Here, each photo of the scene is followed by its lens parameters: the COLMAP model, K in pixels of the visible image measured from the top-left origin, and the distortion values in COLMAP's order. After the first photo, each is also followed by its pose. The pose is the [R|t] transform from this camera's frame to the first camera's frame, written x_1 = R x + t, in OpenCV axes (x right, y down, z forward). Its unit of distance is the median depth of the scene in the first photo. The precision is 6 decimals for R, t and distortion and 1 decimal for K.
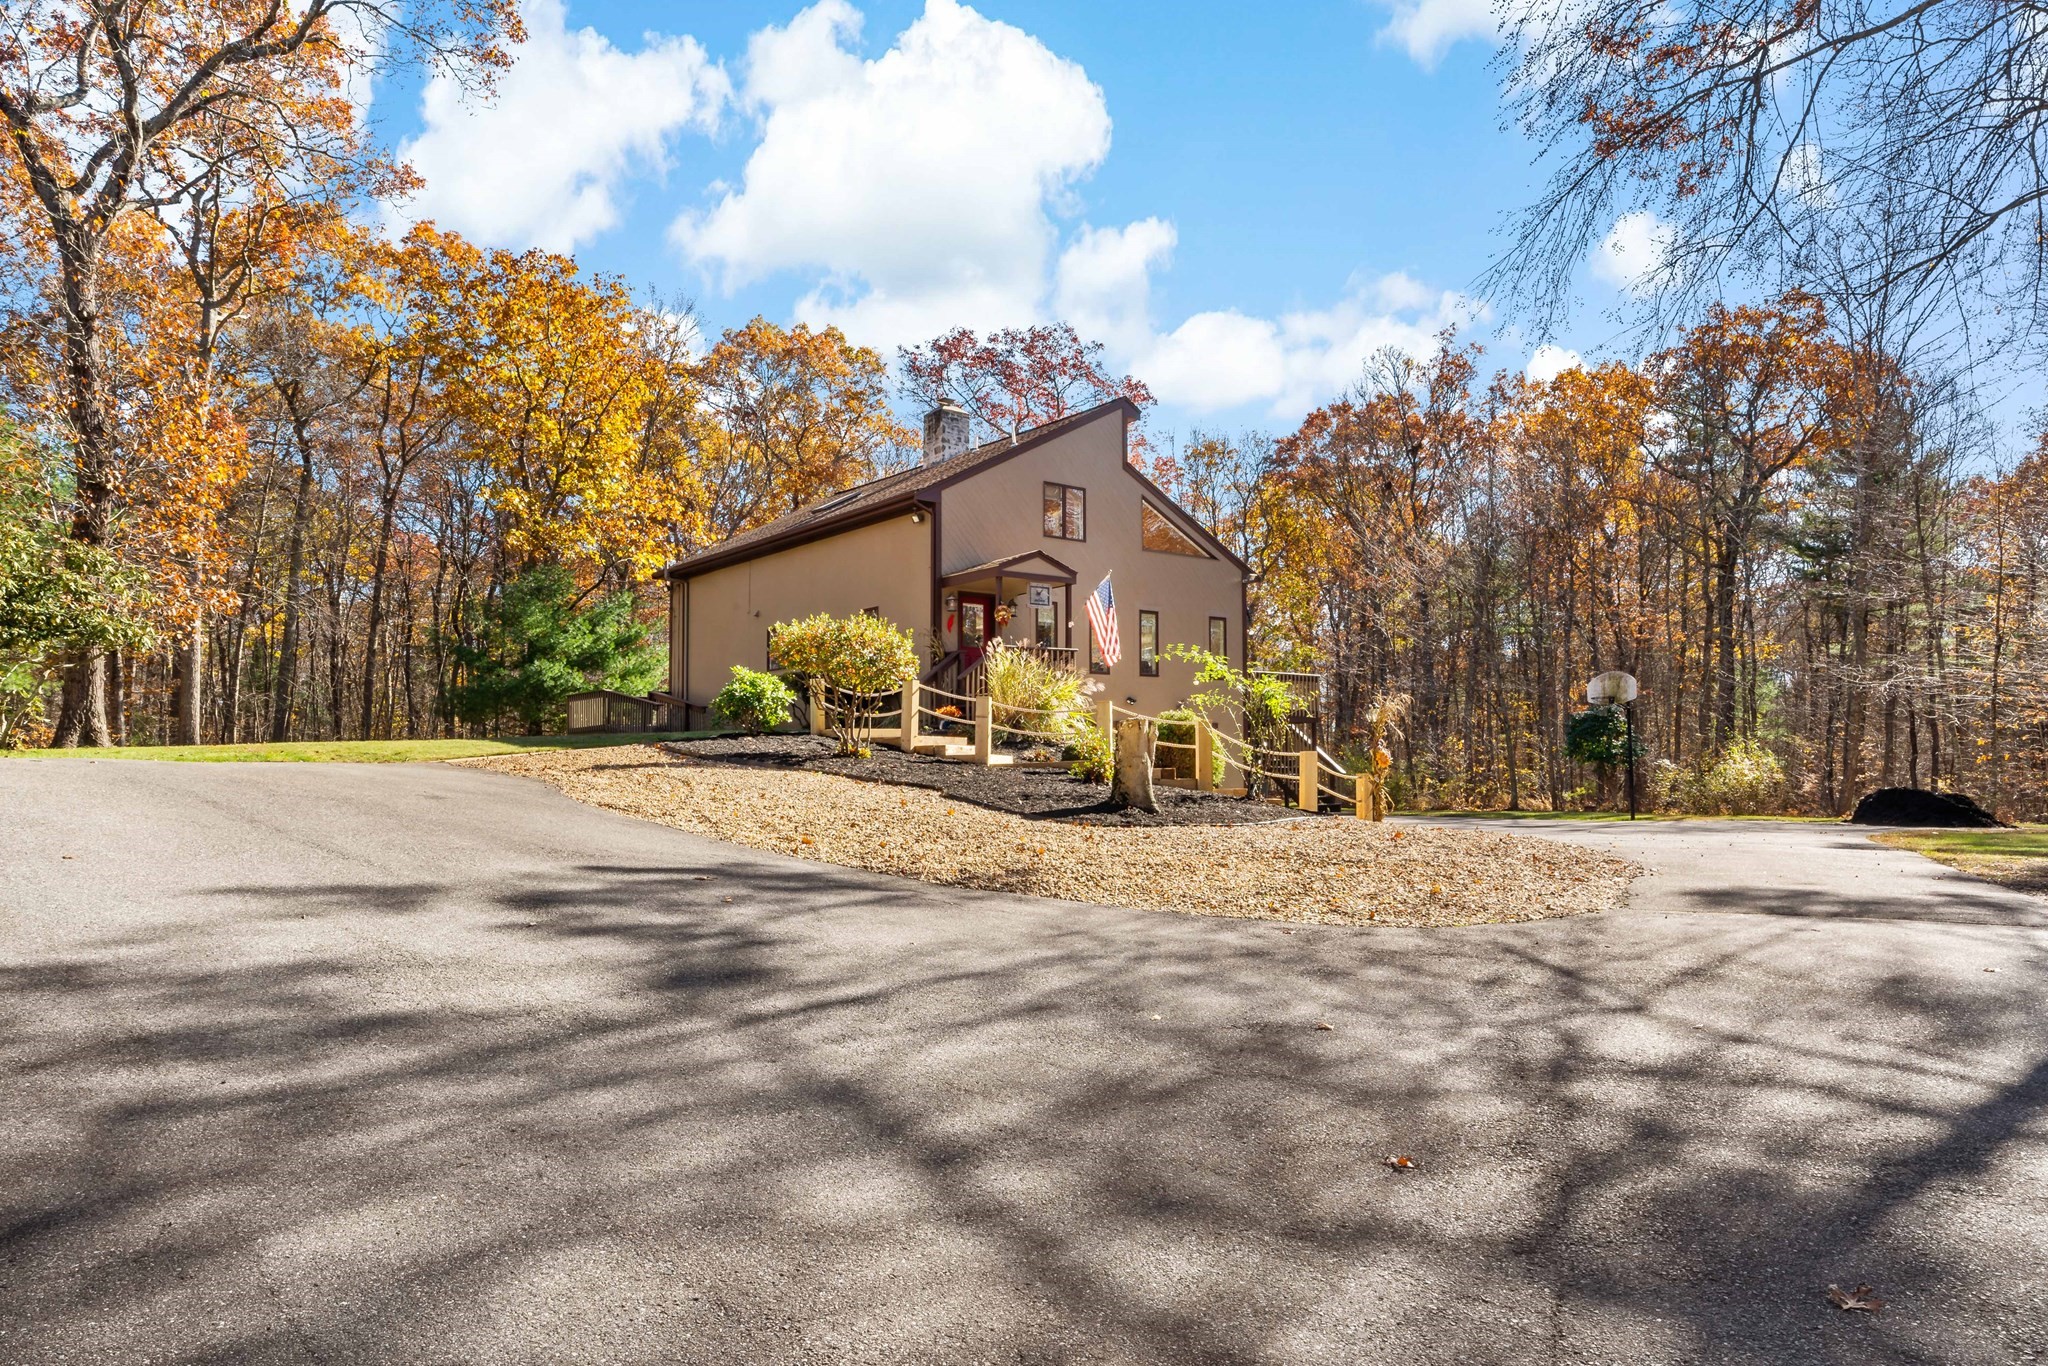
lens RADIAL K [[1238.1, 0, 1024.0], [0, 1238.1, 683.0], [0, 0, 1]] dist [-0.003354, -0.001142]
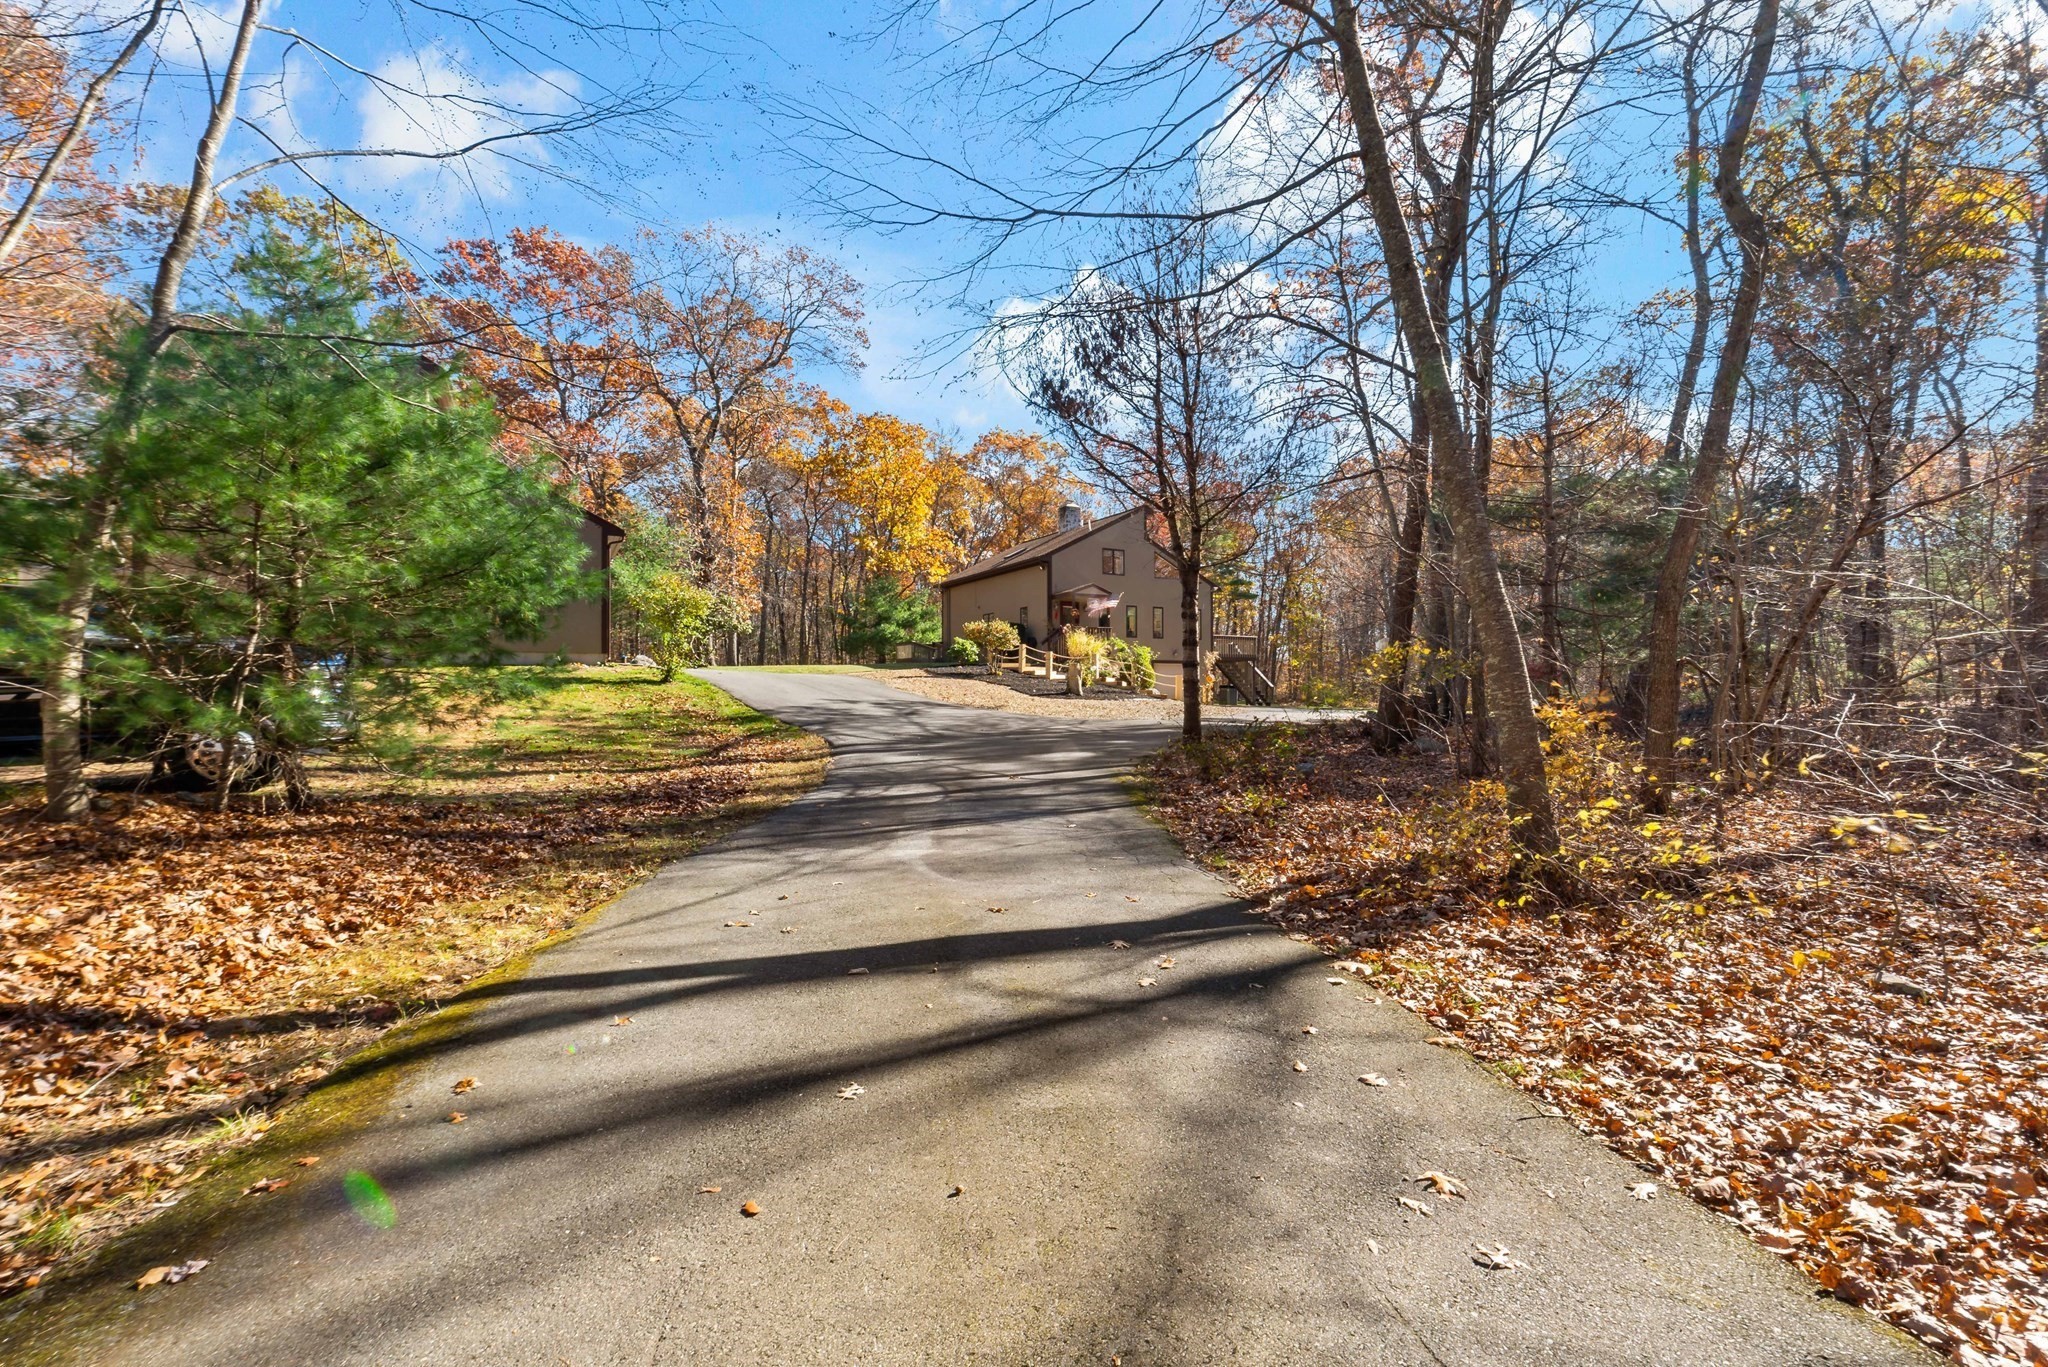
lens RADIAL K [[946.5, 0, 1024.0], [0, 946.5, 683.5], [0, 0, 1]] dist [0.000355, 0.000007]
pose [[0.973706, 0.010215, -0.227580, 0.257522], [0.005166, 0.997747, 0.066887, -0.037449], [0.227750, -0.066304, 0.971459, -0.633775]]
